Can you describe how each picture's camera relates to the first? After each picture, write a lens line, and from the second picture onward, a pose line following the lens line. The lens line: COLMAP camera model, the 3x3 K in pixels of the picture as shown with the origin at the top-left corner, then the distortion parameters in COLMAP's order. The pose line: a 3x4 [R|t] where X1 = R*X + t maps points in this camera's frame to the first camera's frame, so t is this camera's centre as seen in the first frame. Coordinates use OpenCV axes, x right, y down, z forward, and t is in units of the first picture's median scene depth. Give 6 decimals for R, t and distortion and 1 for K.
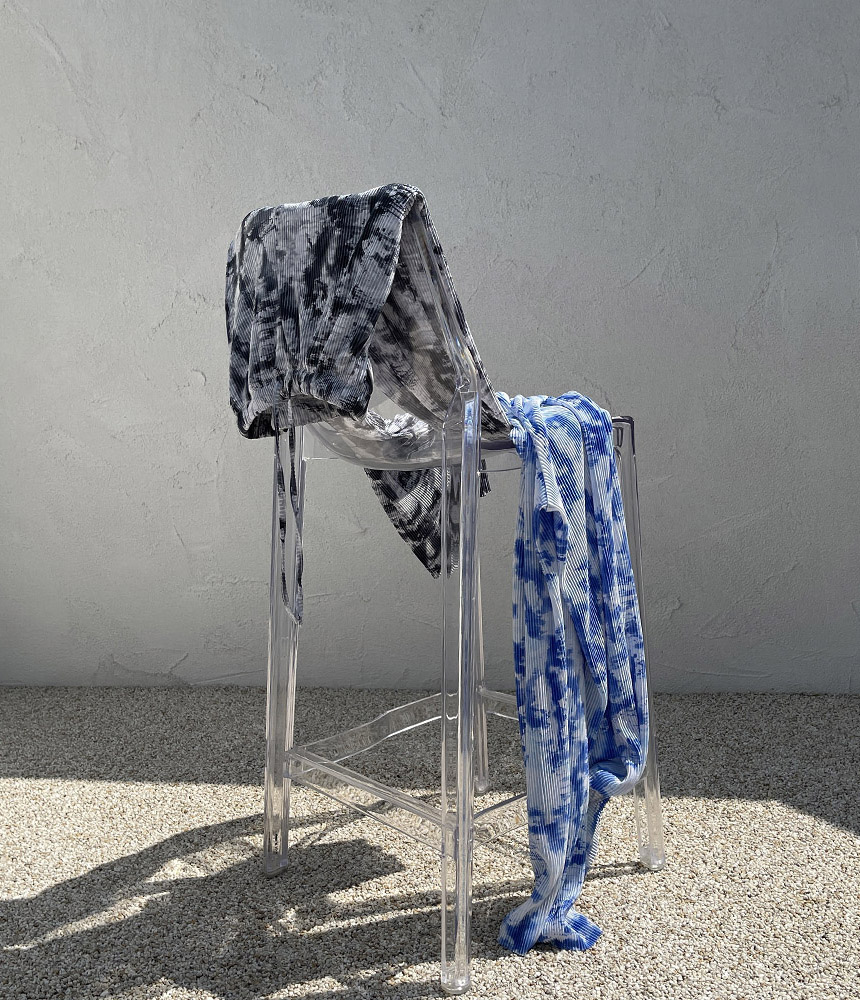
lens RADIAL K [[1105.1, 0, 435.6], [0, 1105.1, 482.8], [0, 0, 1]] dist [0.041481, -0.012233]
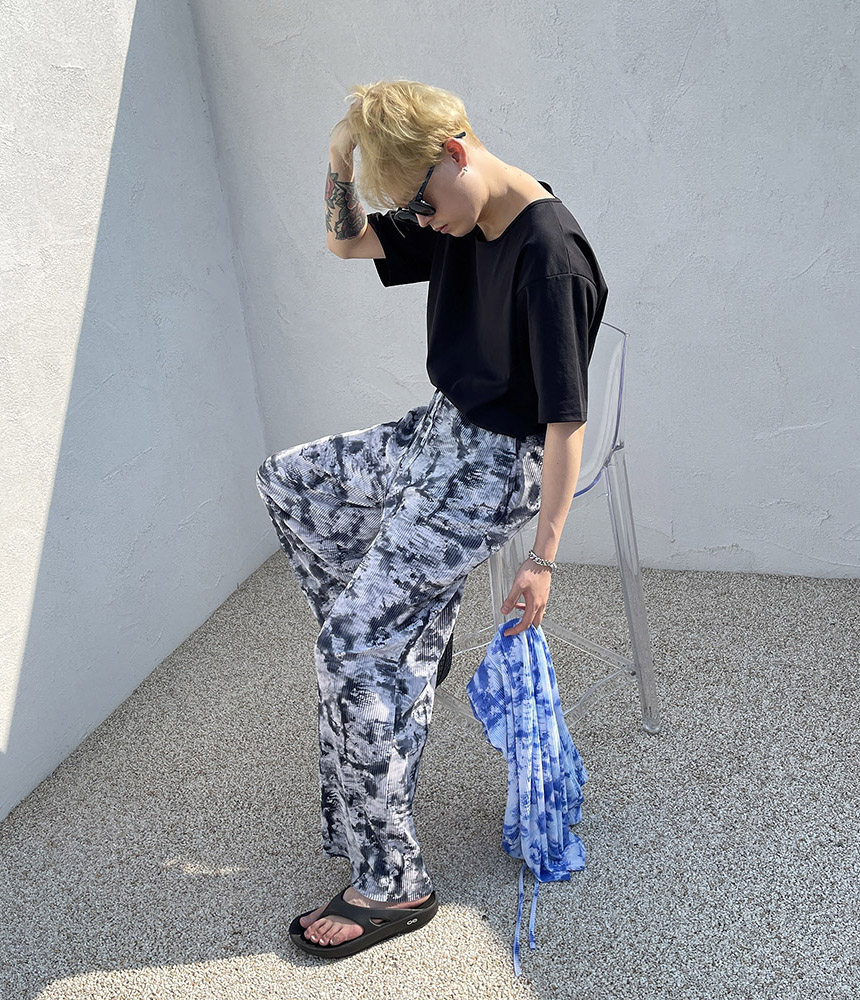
lens RADIAL K [[1105.1, 0, 435.6], [0, 1105.1, 482.8], [0, 0, 1]] dist [0.041481, -0.012233]
pose [[0.987053, 0.005623, -0.160297, -0.032785], [0.035567, 0.966833, 0.252922, -0.306374], [0.156403, -0.255348, 0.954115, -0.359059]]
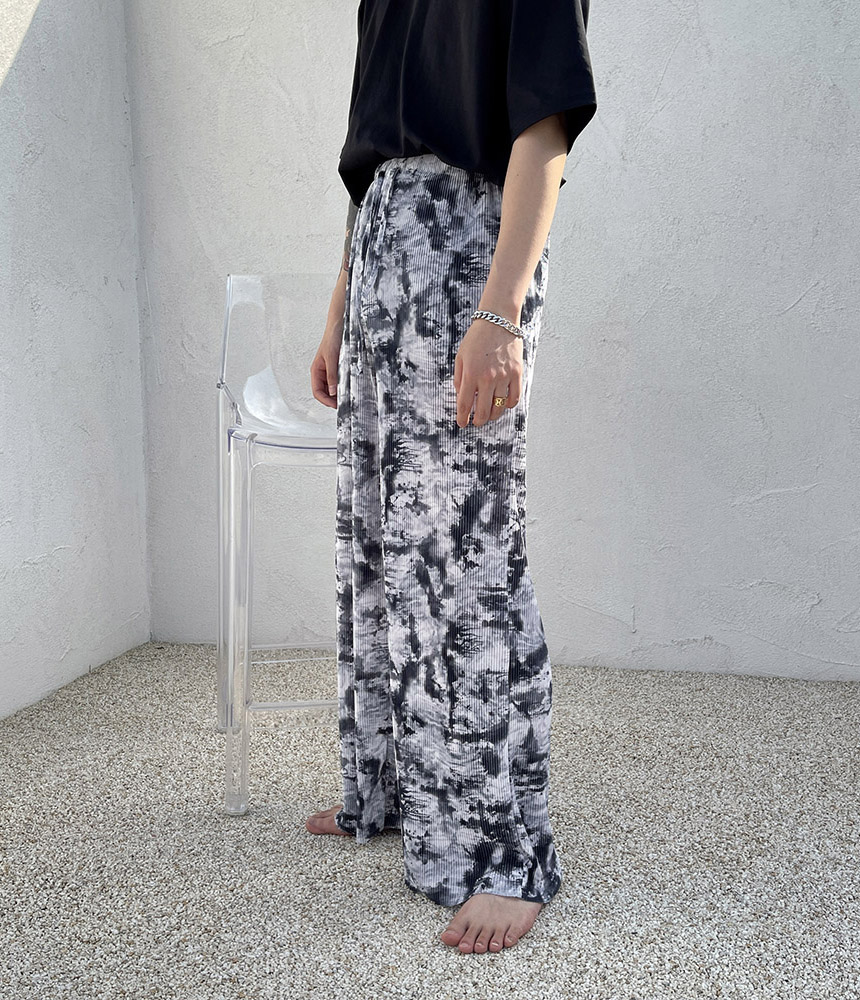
lens RADIAL K [[1086.1, 0, 440.1], [0, 1086.1, 477.3], [0, 0, 1]] dist [0.026928, 0.017046]
pose [[0.997261, 0.042183, -0.060760, -0.107541], [-0.043007, 0.998999, -0.012318, 0.017772], [0.060180, 0.014897, 0.998076, -0.131361]]
